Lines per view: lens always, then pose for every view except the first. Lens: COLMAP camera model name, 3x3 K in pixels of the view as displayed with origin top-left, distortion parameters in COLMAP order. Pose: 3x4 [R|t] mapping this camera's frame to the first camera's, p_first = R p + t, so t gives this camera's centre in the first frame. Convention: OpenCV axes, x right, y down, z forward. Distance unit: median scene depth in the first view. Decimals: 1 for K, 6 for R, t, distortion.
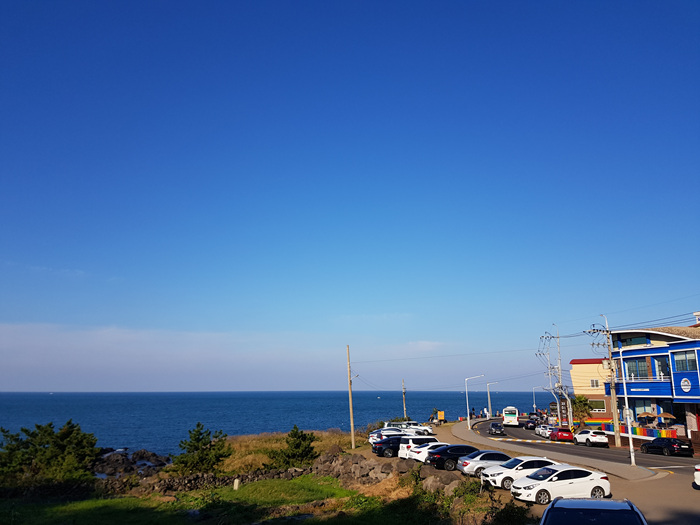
lens RADIAL K [[539.2, 0, 350.1], [0, 539.2, 265.8], [0, 0, 1]] dist [-0.013142, -0.021334]
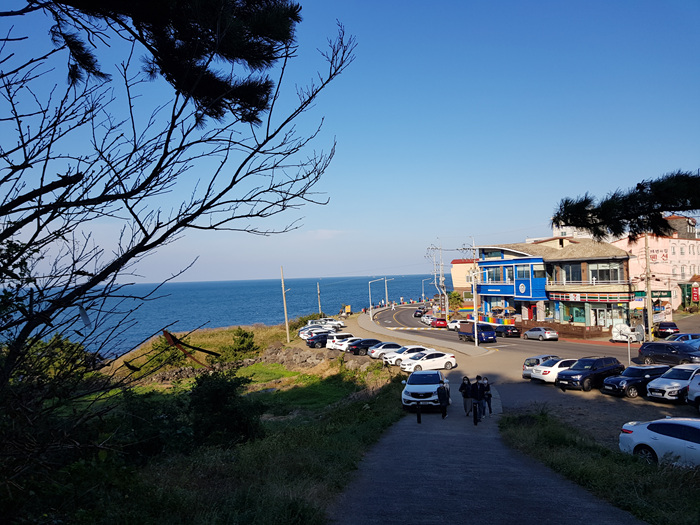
lens RADIAL K [[539.2, 0, 349.3], [0, 539.2, 260.4], [0, 0, 1]] dist [-0.013142, -0.021334]
pose [[0.983297, -0.027264, 0.179953, -0.094431], [-0.008642, 0.980607, 0.195792, -0.145108], [-0.181801, -0.194077, 0.963993, -0.329188]]
